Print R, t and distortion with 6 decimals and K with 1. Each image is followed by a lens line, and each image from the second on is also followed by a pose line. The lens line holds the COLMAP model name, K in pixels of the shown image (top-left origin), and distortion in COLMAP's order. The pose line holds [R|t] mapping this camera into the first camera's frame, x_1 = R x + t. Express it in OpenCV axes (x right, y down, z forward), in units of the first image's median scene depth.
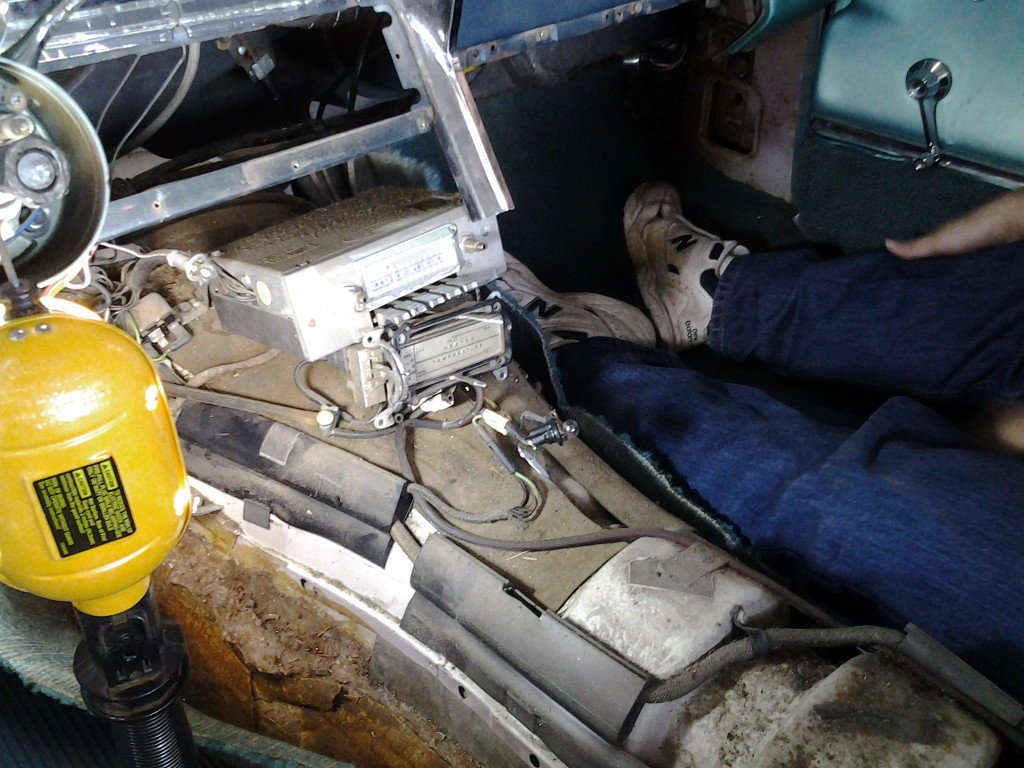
lens RADIAL K [[1054.3, 0, 489.4], [0, 1054.3, 384.1], [0, 0, 1]] dist [0.093720, -0.014568]
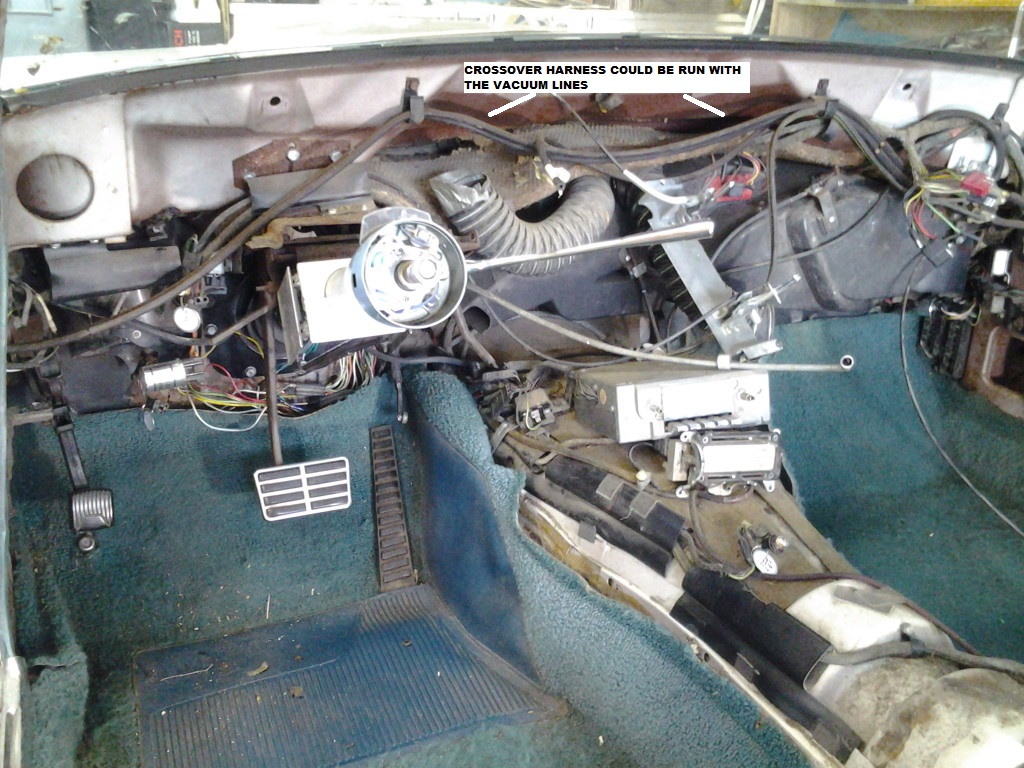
lens RADIAL K [[1054.3, 0, 489.4], [0, 1054.3, 384.1], [0, 0, 1]] dist [0.093720, -0.014568]
pose [[0.942772, 0.143626, -0.300919, 0.071824], [-0.211189, 0.955587, -0.205555, 0.255193], [0.258031, 0.257342, 0.931233, -0.487090]]
